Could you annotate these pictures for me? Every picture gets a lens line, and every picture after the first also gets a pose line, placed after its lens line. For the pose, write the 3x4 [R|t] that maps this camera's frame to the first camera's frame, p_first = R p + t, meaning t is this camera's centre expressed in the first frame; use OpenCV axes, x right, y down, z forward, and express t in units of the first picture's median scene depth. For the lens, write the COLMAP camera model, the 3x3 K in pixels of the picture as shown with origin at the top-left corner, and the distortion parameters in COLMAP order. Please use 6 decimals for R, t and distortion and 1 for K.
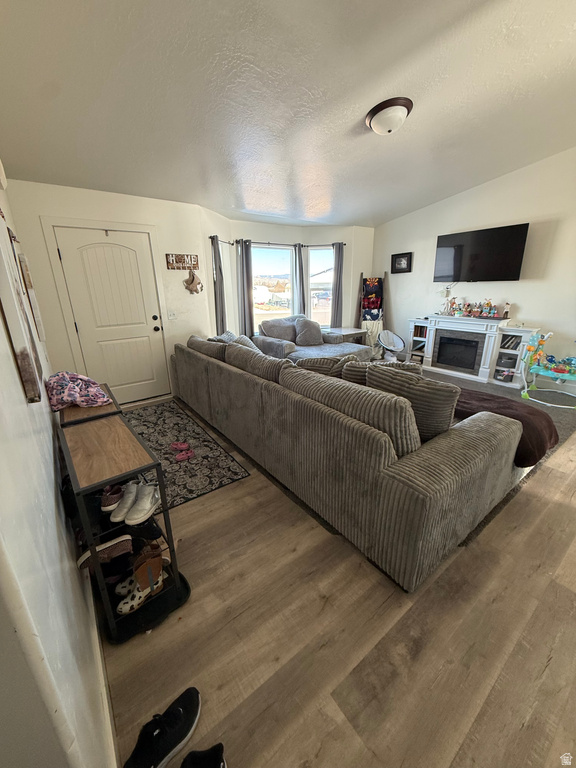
lens RADIAL K [[307.1, 0, 289.8], [0, 307.1, 380.9], [0, 0, 1]] dist [-0.000818, -0.000627]
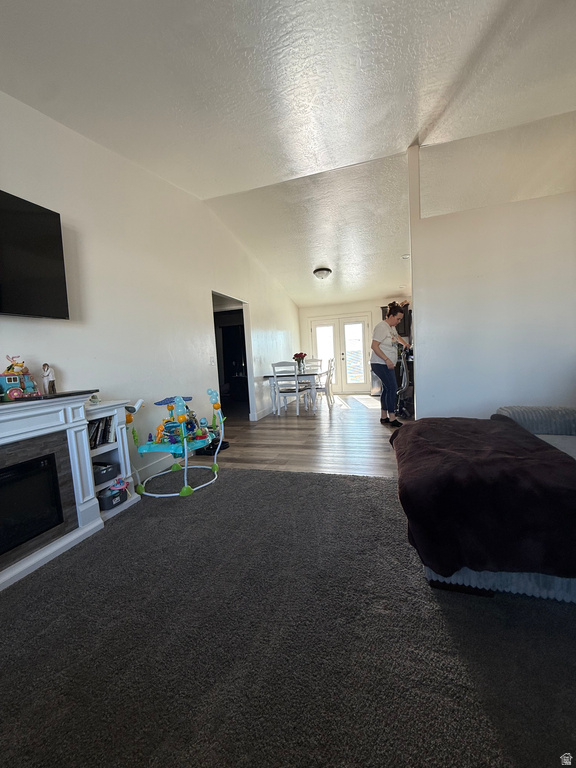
lens RADIAL K [[307.1, 0, 289.8], [0, 307.1, 380.9], [0, 0, 1]] dist [-0.000818, -0.000627]
pose [[-0.568424, -0.013987, 0.822617, 0.100323], [0.310630, 0.922204, 0.230324, -0.217528], [-0.761842, 0.386452, -0.519858, 0.947356]]
